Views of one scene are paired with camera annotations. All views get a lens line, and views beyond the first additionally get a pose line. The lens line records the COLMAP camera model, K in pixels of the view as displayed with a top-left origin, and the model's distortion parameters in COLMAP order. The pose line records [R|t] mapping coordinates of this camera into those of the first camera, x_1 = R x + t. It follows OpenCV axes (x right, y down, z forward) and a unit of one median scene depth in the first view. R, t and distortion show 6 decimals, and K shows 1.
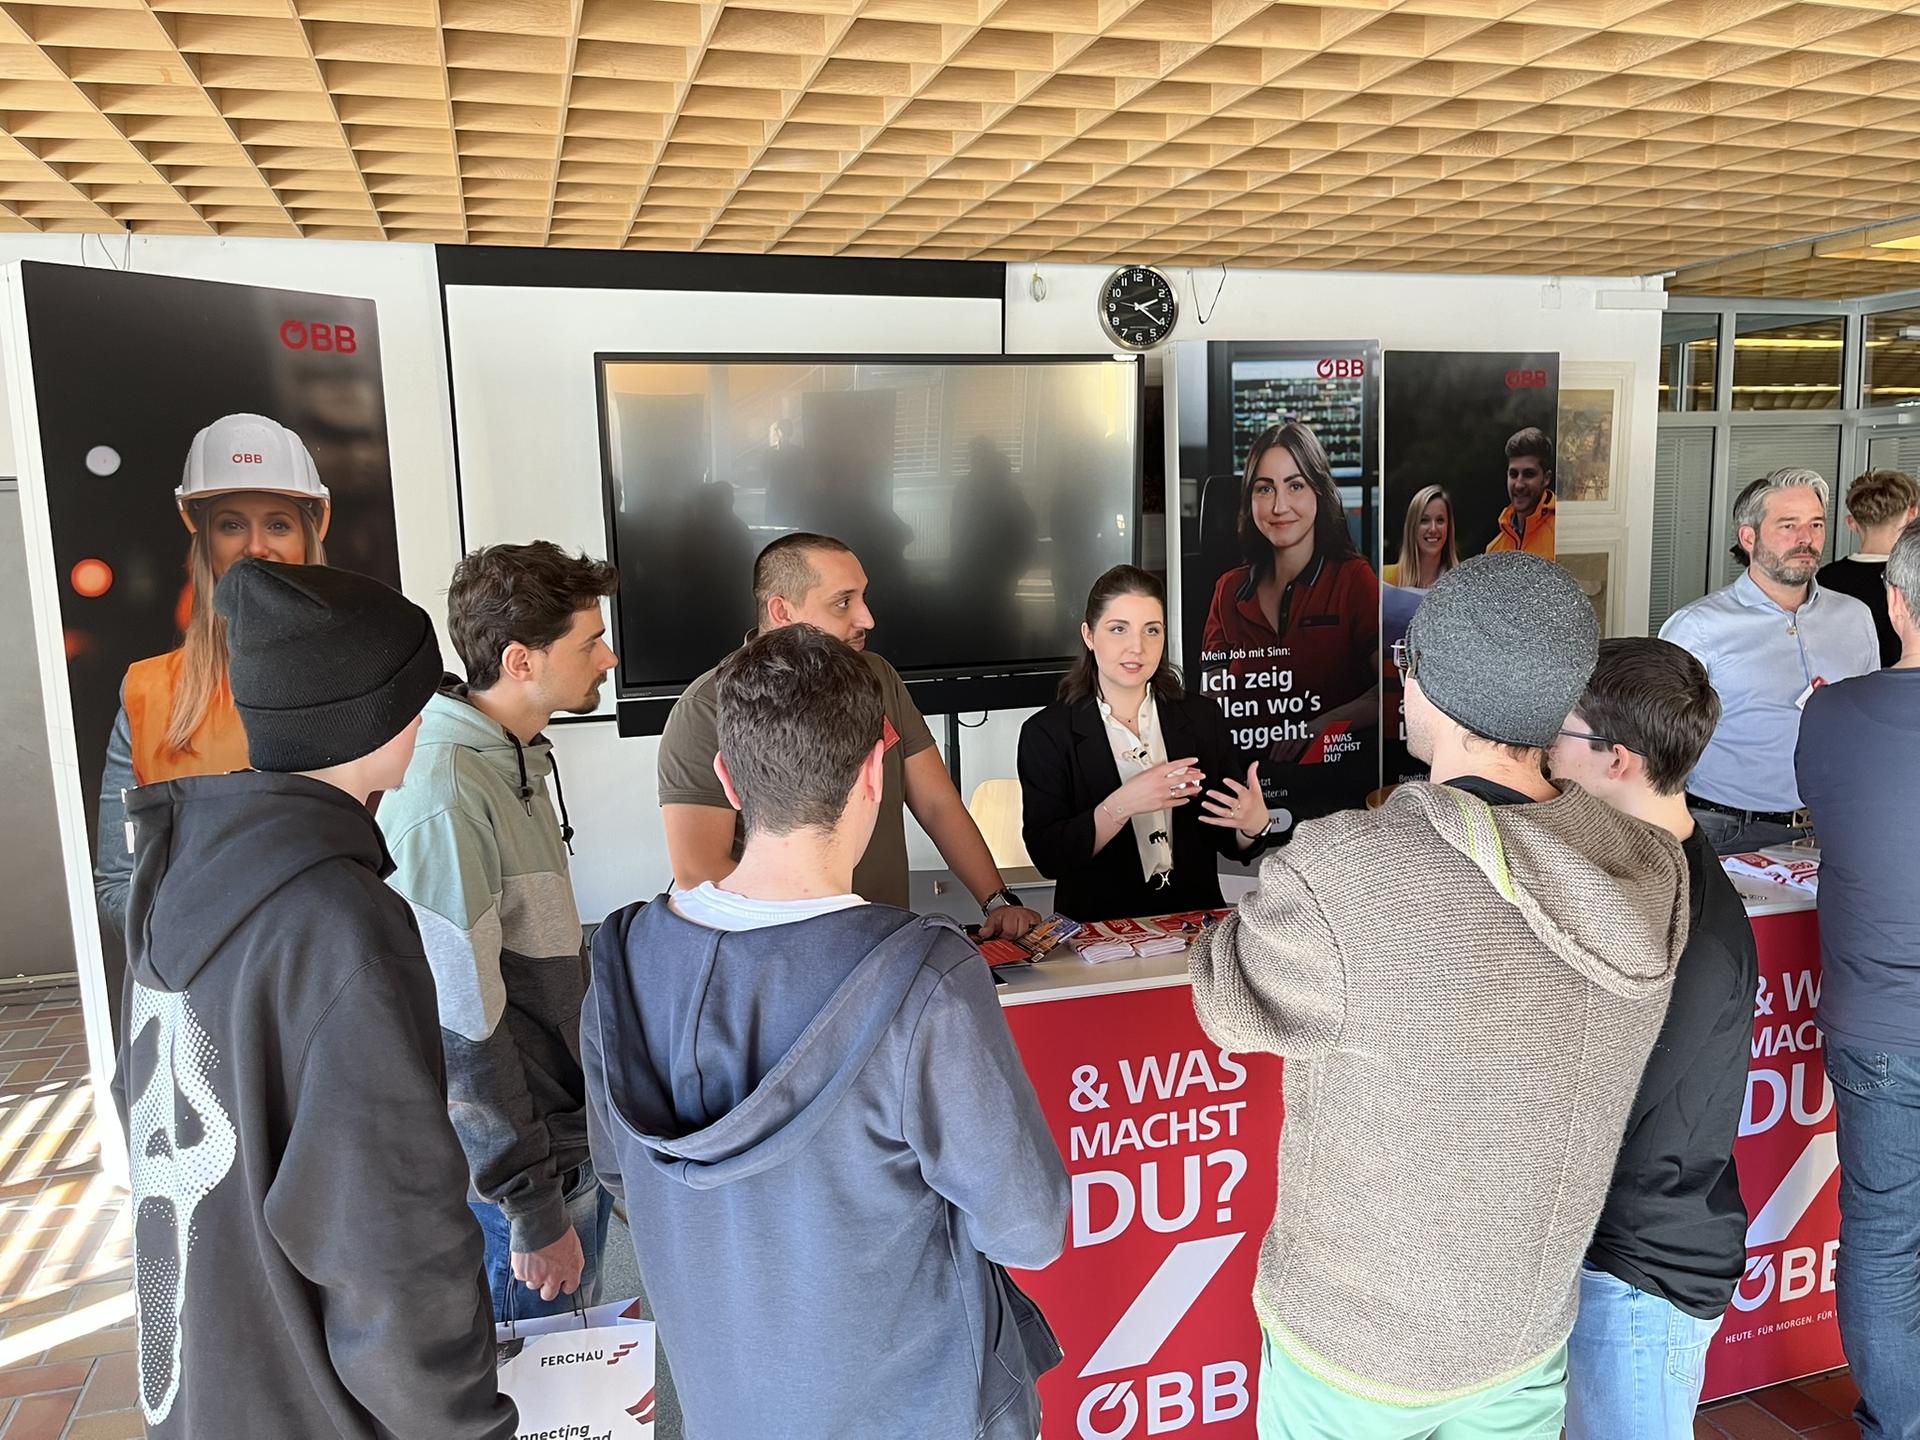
lens RADIAL K [[1450.1, 0, 960.0], [0, 1450.1, 720.0], [0, 0, 1]] dist [0.069394, -0.148917]
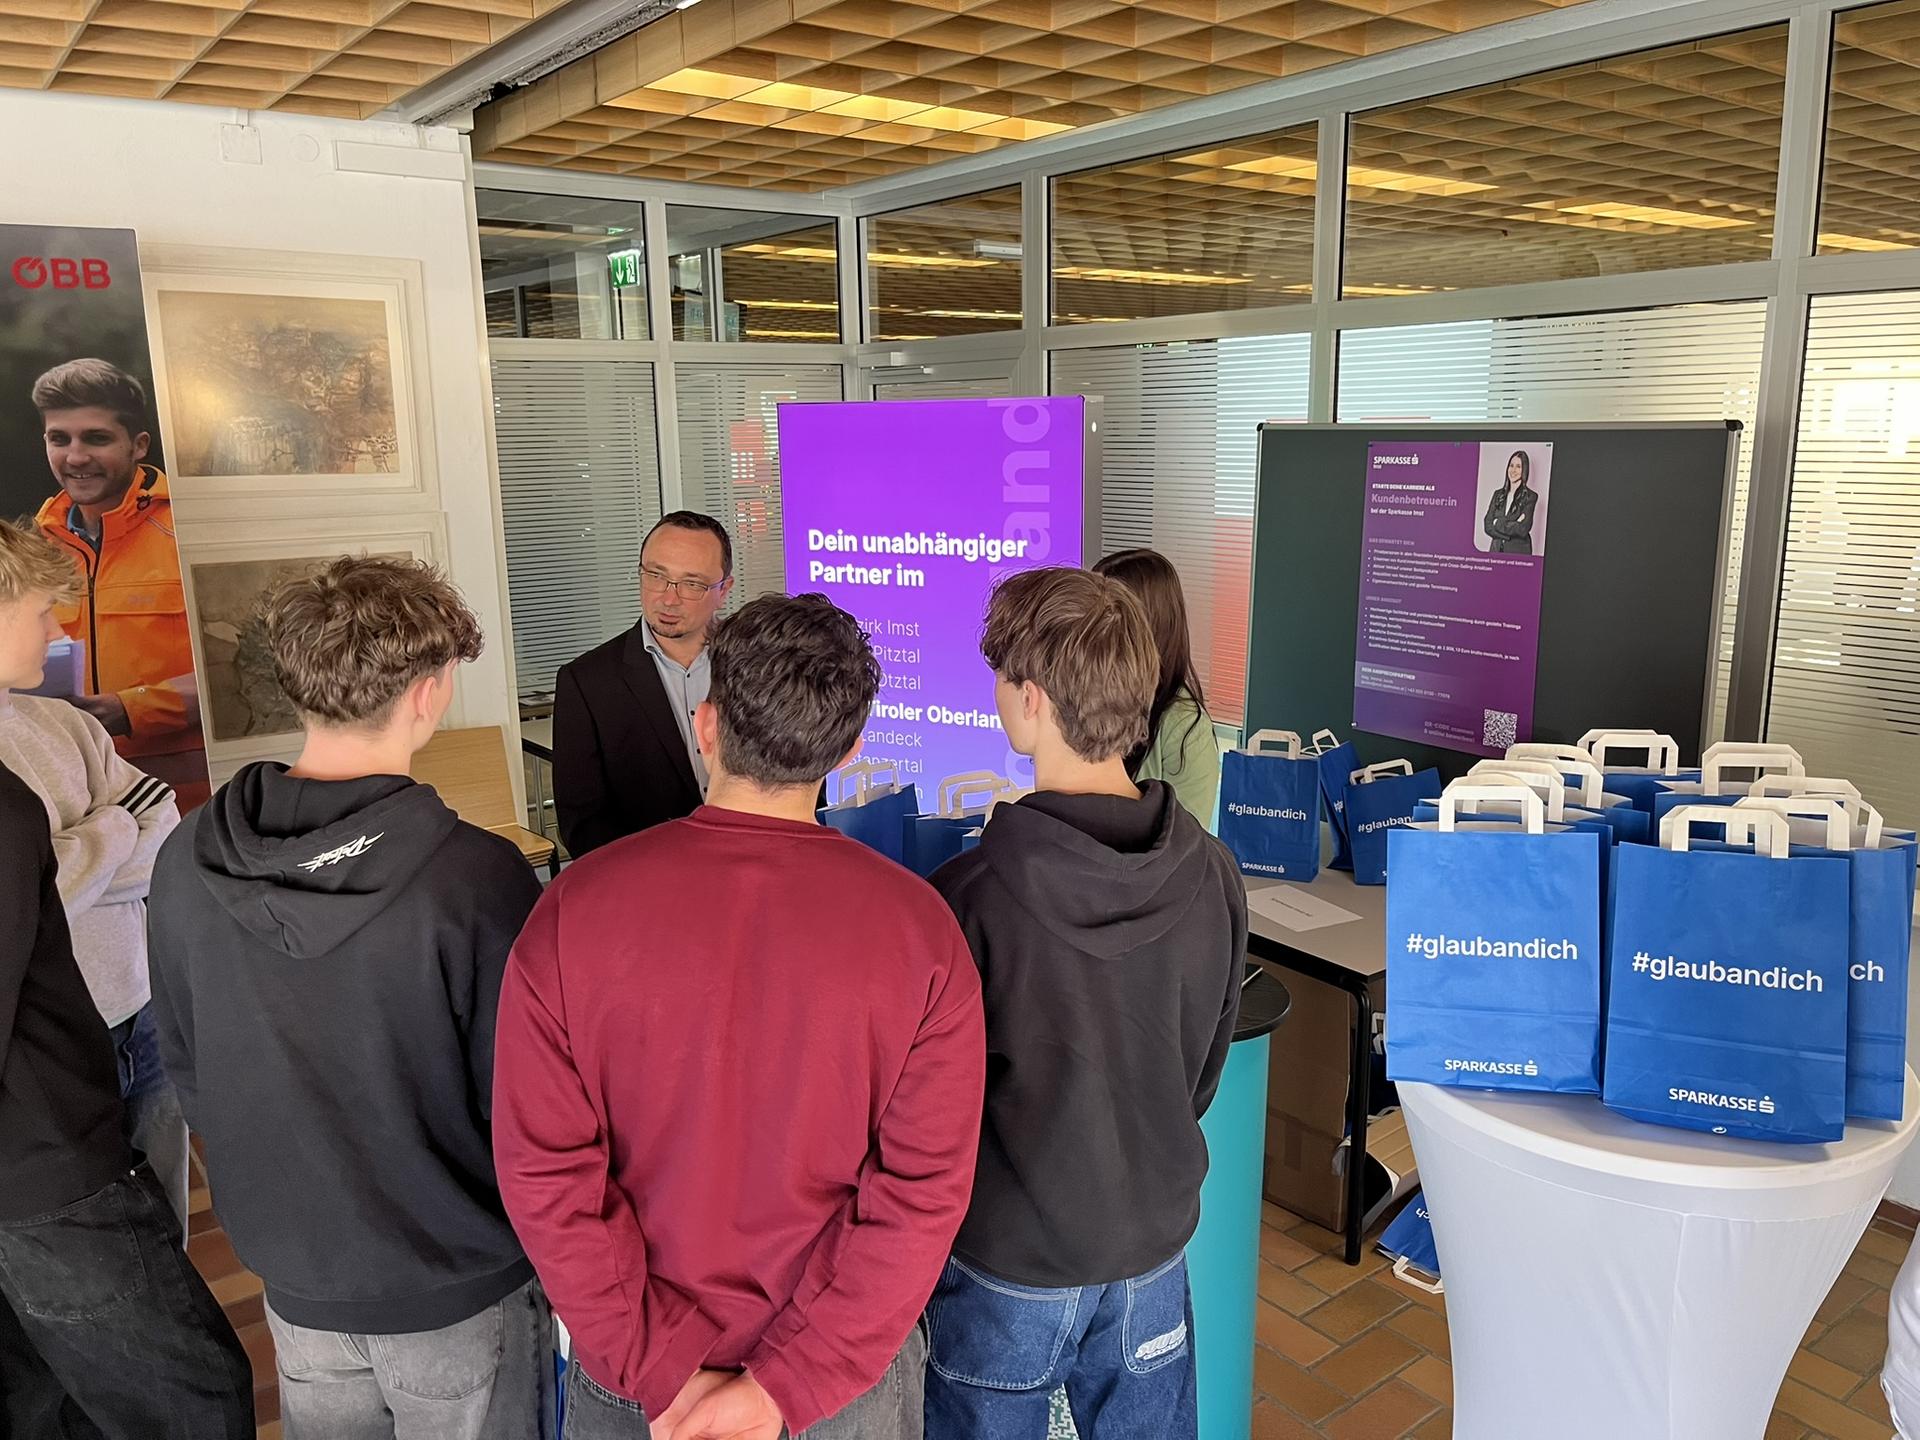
lens RADIAL K [[1450.1, 0, 960.0], [0, 1450.1, 720.0], [0, 0, 1]] dist [0.069394, -0.148917]
pose [[0.933060, -0.058572, 0.354920, 0.448769], [0.039834, 0.997410, 0.059882, -0.070439], [-0.357509, -0.041736, 0.932977, 0.302185]]
